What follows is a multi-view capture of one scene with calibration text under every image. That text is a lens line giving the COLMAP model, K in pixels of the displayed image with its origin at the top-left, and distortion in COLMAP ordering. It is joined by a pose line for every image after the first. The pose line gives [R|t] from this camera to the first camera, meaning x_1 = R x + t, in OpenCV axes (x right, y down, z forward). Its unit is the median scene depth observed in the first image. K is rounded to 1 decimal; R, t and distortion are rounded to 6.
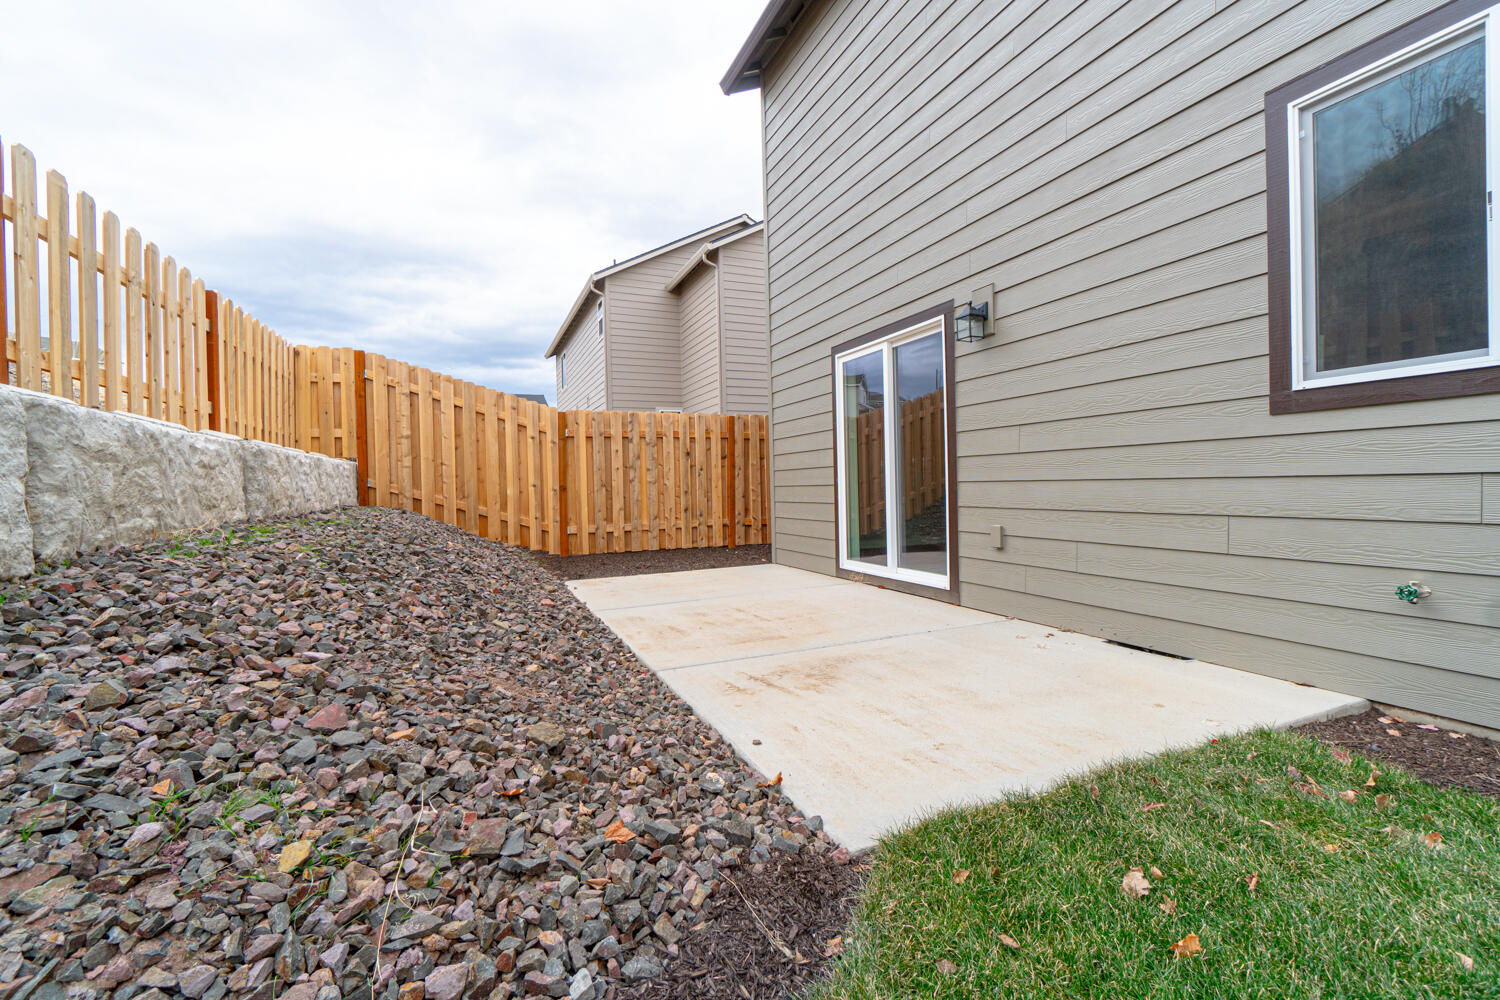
lens RADIAL K [[643.5, 0, 750.1], [0, 643.5, 492.5], [0, 0, 1]] dist [-0.003667, 0.000007]
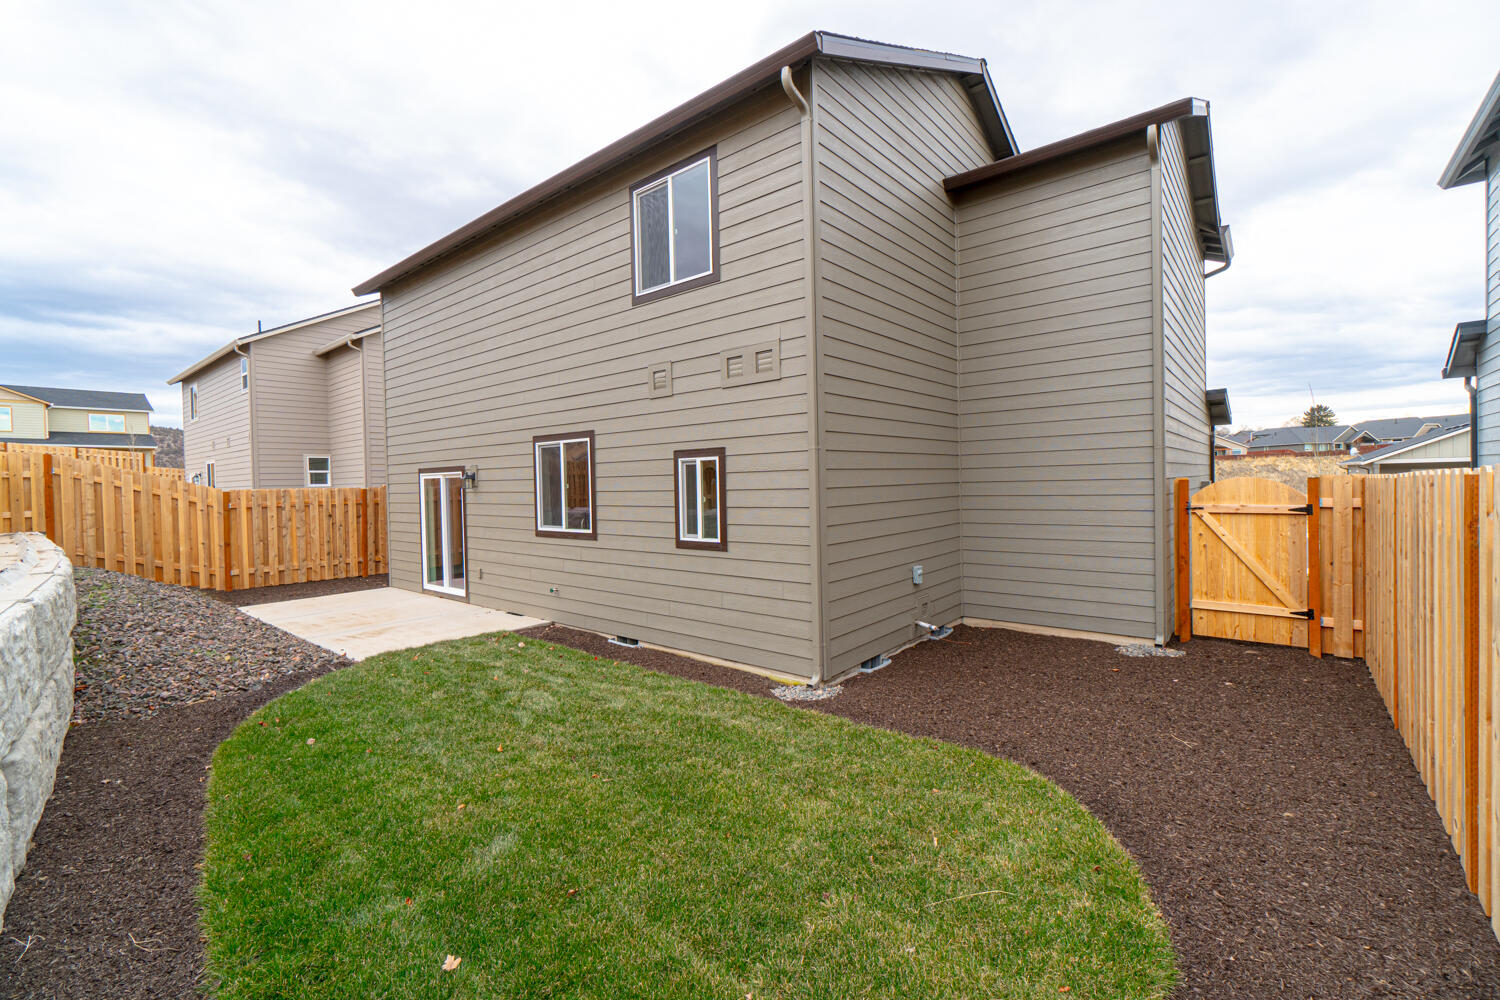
lens RADIAL K [[643.5, 0, 750.1], [0, 643.5, 492.5], [0, 0, 1]] dist [-0.003667, 0.000007]
pose [[0.894729, -0.003065, 0.446598, 0.119936], [0.004786, 0.999985, -0.002726, -0.115625], [-0.446583, 0.004576, 0.894731, -0.837406]]
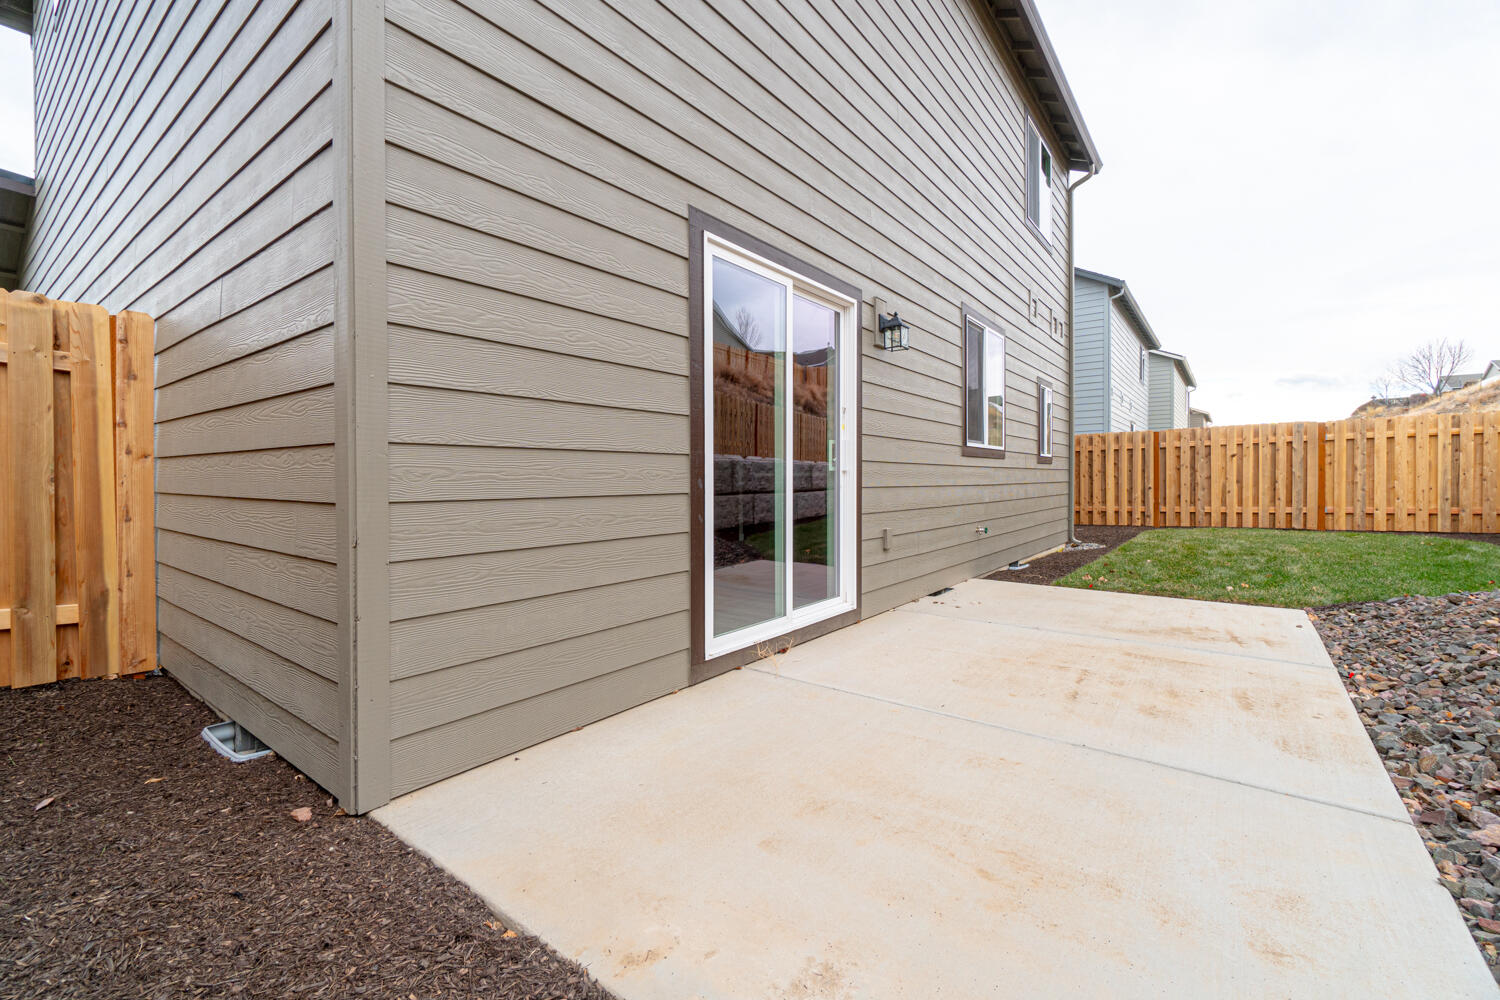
lens RADIAL K [[643.5, 0, 750.1], [0, 643.5, 492.5], [0, 0, 1]] dist [-0.003667, 0.000007]
pose [[-0.484316, 0.003671, 0.874885, -0.241137], [0.020729, 0.999759, 0.007280, -0.012137], [-0.874647, 0.021661, -0.484275, 0.930700]]
